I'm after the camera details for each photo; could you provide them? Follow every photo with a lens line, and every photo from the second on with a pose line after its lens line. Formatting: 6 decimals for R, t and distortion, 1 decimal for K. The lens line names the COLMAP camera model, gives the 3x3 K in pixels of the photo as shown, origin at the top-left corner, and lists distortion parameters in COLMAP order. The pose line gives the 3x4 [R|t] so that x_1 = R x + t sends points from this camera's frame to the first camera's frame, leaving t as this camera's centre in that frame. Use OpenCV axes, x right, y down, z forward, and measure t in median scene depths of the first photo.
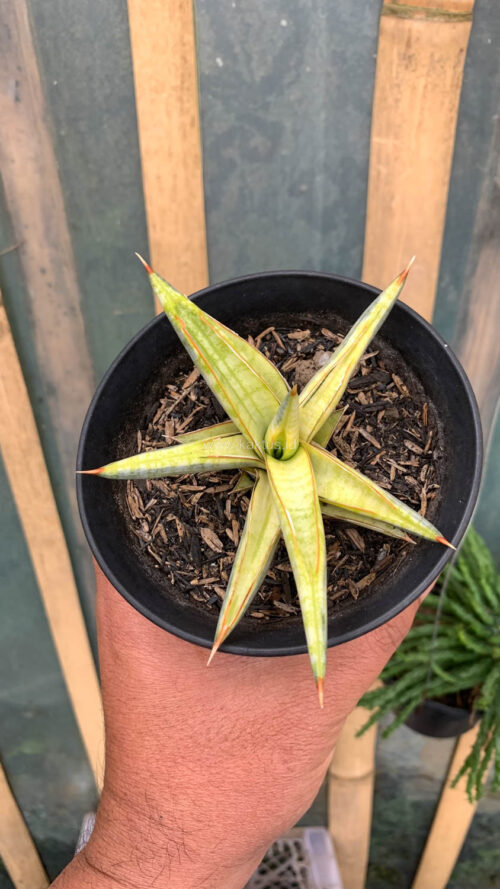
lens RADIAL K [[707.6, 0, 252.9], [0, 707.6, 446.6], [0, 0, 1]] dist [-0.028087, 0.035655]
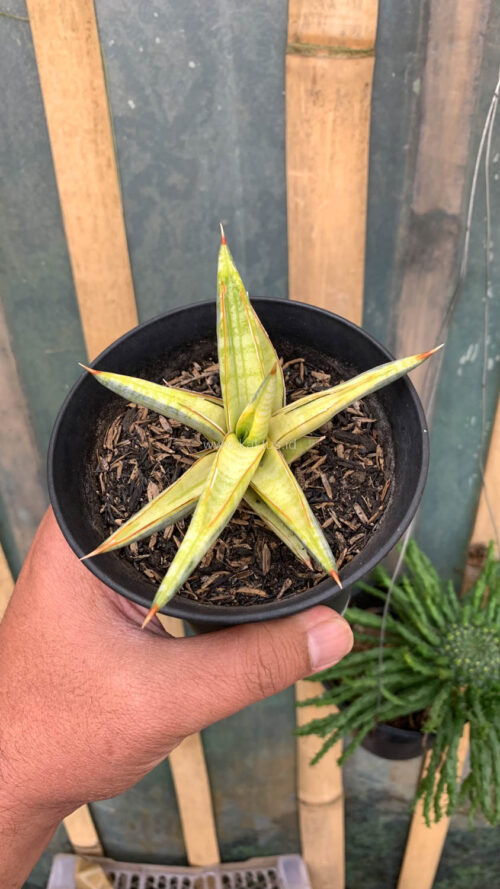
lens RADIAL K [[706.7, 0, 250.3], [0, 706.7, 443.5], [0, 0, 1]] dist [-0.011478, 0.006767]
pose [[0.998763, -0.046067, 0.018717, 0.077800], [0.046542, 0.998584, -0.025769, -0.023105], [-0.017503, 0.026608, 0.999493, -0.004072]]
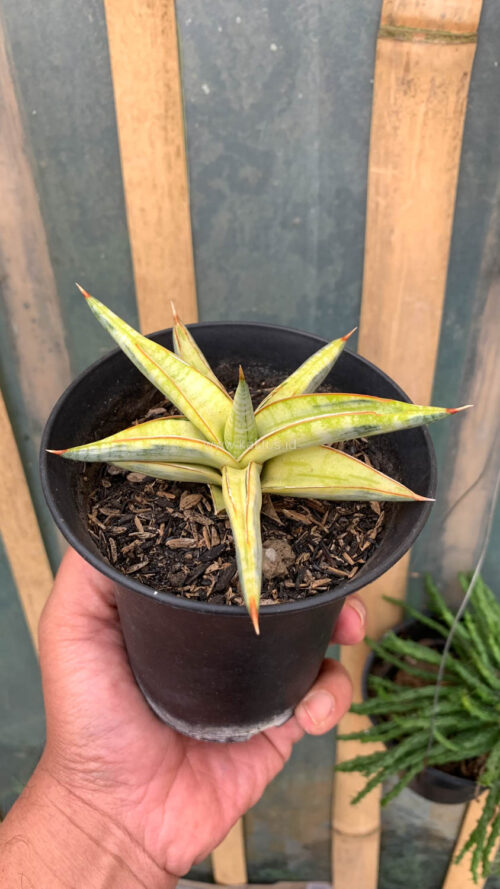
lens RADIAL K [[702.8, 0, 249.8], [0, 702.8, 448.3], [0, 0, 1]] dist [-0.016751, 0.016310]
pose [[0.998615, 0.015590, -0.050252, 0.062565], [-0.016602, 0.999666, -0.019799, -0.045665], [0.049927, 0.020606, 0.998540, 0.072570]]
